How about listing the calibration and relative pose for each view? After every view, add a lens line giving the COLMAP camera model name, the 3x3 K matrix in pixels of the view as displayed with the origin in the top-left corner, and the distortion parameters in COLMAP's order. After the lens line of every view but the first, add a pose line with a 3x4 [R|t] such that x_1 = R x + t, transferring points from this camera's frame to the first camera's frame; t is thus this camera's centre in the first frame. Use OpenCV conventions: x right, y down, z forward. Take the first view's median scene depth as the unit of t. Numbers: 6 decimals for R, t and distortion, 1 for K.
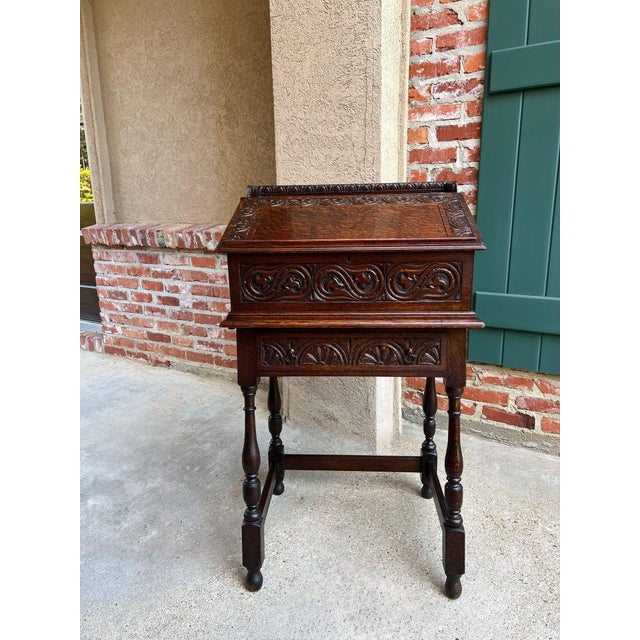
lens RADIAL K [[483.9, 0, 323.3], [0, 483.9, 322.3], [0, 0, 1]] dist [0.043992, -0.051842]
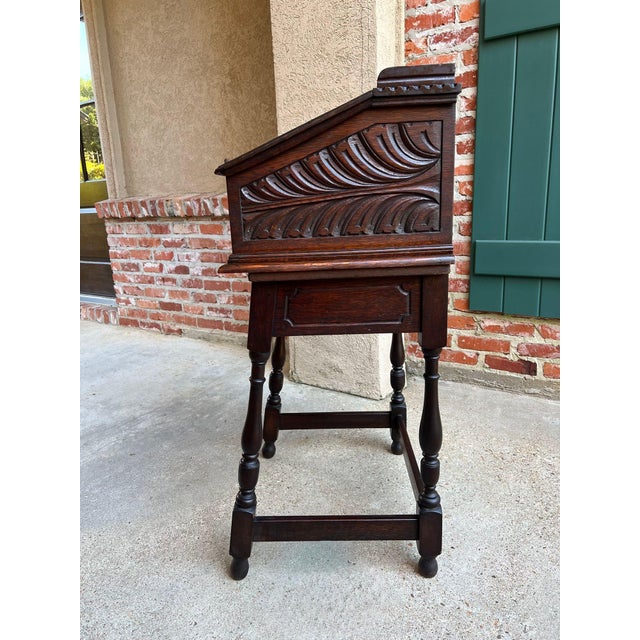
lens RADIAL K [[483.9, 0, 320.0], [0, 483.9, 318.3], [0, 0, 1]] dist [0.043992, -0.051842]
pose [[0.999197, -0.017908, -0.035836, 0.021855], [0.018038, 0.999832, 0.003288, 0.087263], [0.035771, -0.003932, 0.999352, -0.026110]]
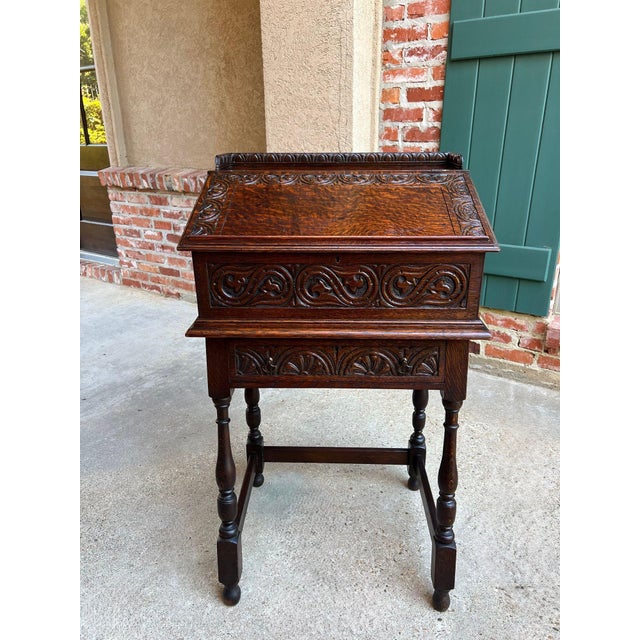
lens RADIAL K [[483.9, 0, 320.9], [0, 483.9, 323.4], [0, 0, 1]] dist [0.043992, -0.051842]
pose [[0.999322, 0.021101, -0.030173, 0.075260], [-0.016981, 0.991261, 0.130820, -0.005772], [0.032670, -0.130219, 0.990947, -0.186489]]
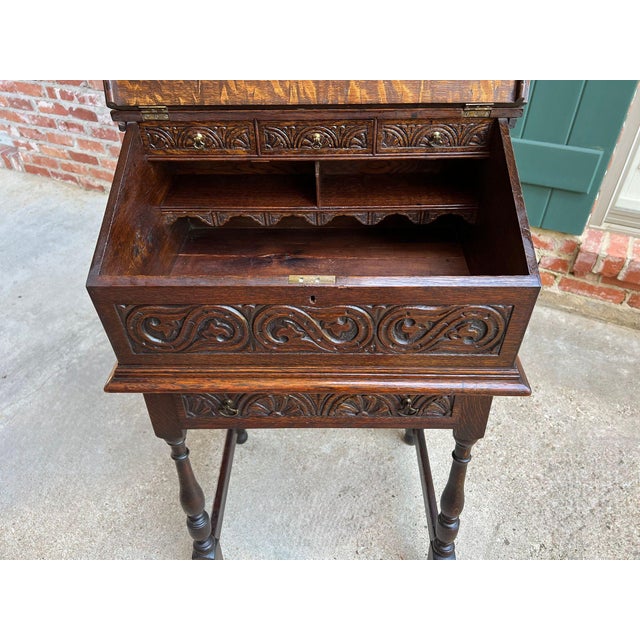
lens RADIAL K [[483.9, 0, 323.8], [0, 483.9, 325.1], [0, 0, 1]] dist [0.043992, -0.051842]
pose [[0.997039, -0.054136, 0.054609, 0.036339], [0.021996, 0.881293, 0.472058, -0.160468], [-0.073682, -0.469459, 0.879875, 0.095707]]
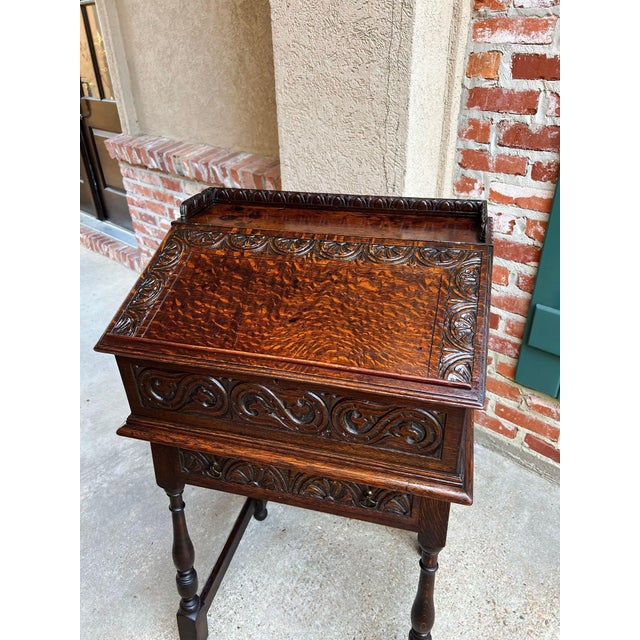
lens RADIAL K [[483.9, 0, 323.9], [0, 483.9, 323.9], [0, 0, 1]] dist [0.043992, -0.051842]
pose [[0.979470, 0.094808, -0.177903, 0.129065], [-0.039326, 0.955412, 0.292647, -0.227687], [0.197716, -0.279643, 0.939526, 0.232120]]
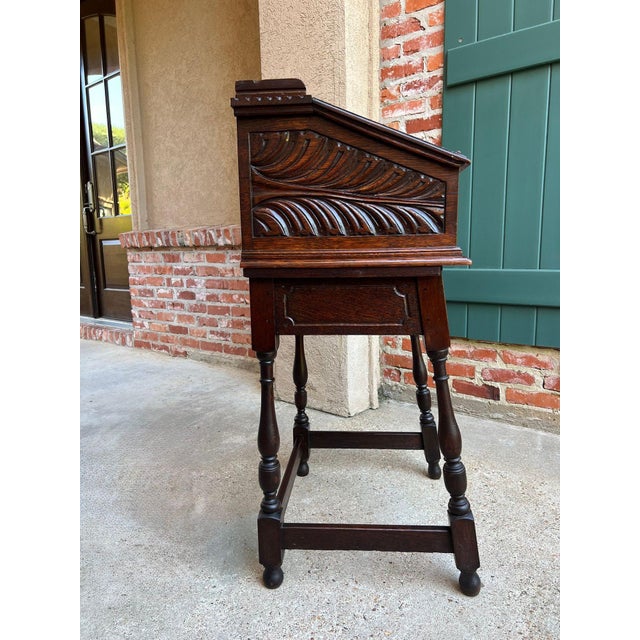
lens RADIAL K [[483.9, 0, 324.4], [0, 483.9, 325.9], [0, 0, 1]] dist [0.043992, -0.051842]
pose [[0.993187, 0.016531, -0.115356, 0.175261], [-0.025574, 0.996675, -0.077361, 0.147572], [0.113694, 0.079784, 0.990307, -0.080352]]
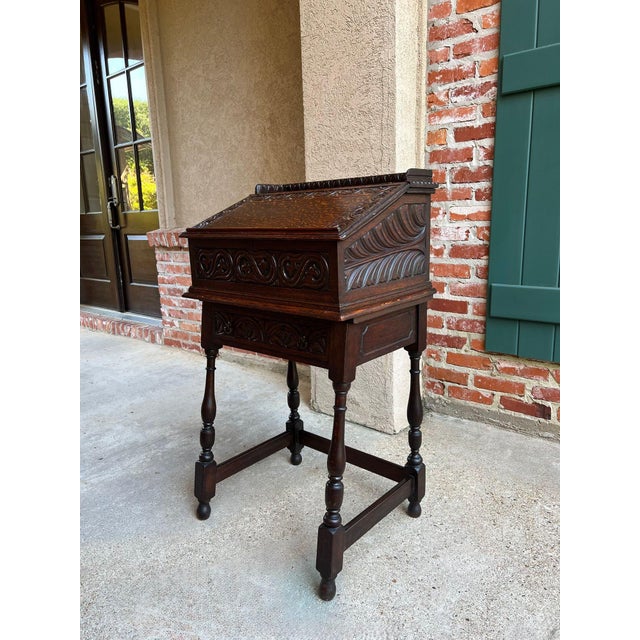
lens RADIAL K [[483.9, 0, 321.2], [0, 483.9, 320.9], [0, 0, 1]] dist [0.043992, -0.051842]
pose [[0.990167, 0.017021, -0.138854, 0.094973], [-0.020840, 0.999442, -0.026100, 0.049312], [0.138332, 0.028737, 0.989969, -0.076384]]
